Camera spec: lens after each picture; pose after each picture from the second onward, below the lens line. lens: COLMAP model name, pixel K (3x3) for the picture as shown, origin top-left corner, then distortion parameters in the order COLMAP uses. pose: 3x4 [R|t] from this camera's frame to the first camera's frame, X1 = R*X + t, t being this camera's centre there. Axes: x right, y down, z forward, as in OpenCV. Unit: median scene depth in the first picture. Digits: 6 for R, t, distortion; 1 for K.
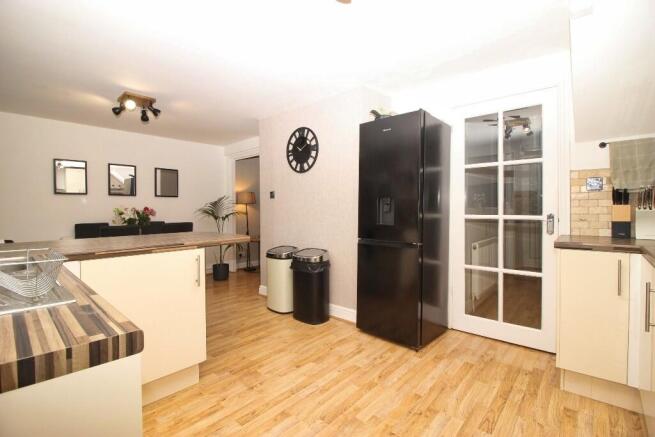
lens RADIAL K [[299.7, 0, 319.5], [0, 299.7, 211.9], [0, 0, 1]] dist [-0.008811, -0.006870]
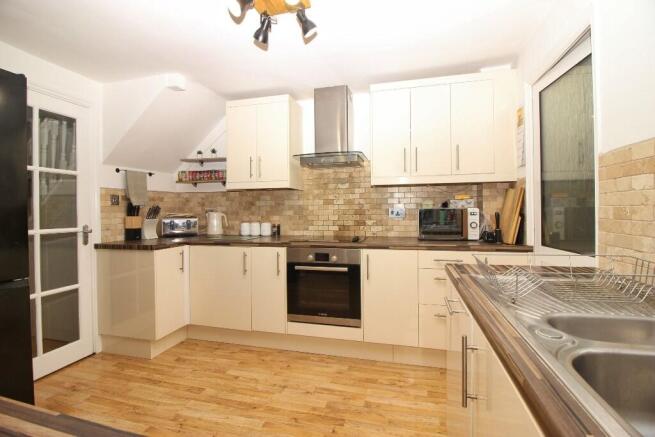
lens RADIAL K [[299.7, 0, 327.8], [0, 299.7, 210.0], [0, 0, 1]] dist [-0.008811, -0.006870]
pose [[-0.459309, 0.010856, 0.888210, -0.647895], [0.027346, 0.999624, 0.001923, -0.030883], [-0.887856, 0.025172, -0.459433, 0.820885]]
